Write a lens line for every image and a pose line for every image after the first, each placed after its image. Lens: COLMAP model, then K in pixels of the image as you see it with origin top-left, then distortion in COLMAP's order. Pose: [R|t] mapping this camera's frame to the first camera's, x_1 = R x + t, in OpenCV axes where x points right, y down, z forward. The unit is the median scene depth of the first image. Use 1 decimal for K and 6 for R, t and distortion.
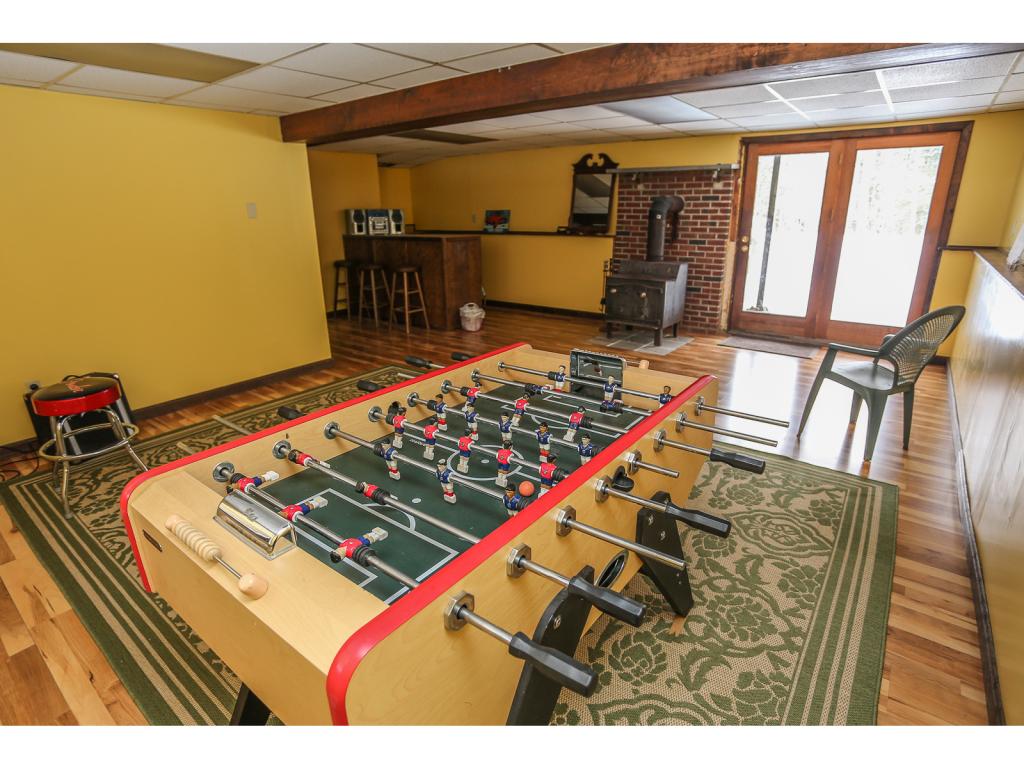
lens RADIAL K [[497.3, 0, 509.5], [0, 497.3, 383.3], [0, 0, 1]] dist [-0.074533, 0.030818]
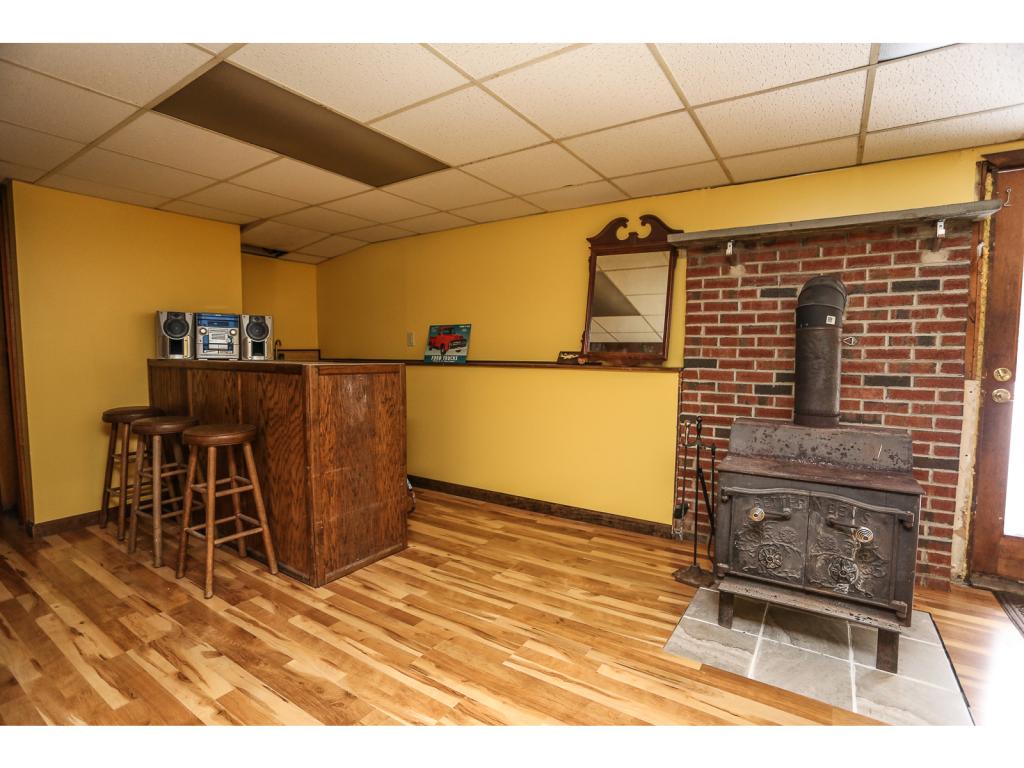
lens RADIAL K [[497.3, 0, 509.5], [0, 497.3, 383.3], [0, 0, 1]] dist [-0.074533, 0.030818]
pose [[0.997232, 0.012969, 0.073217, 0.006168], [0.007234, 0.963078, -0.269126, -0.158784], [-0.074004, 0.268910, 0.960318, 0.563336]]
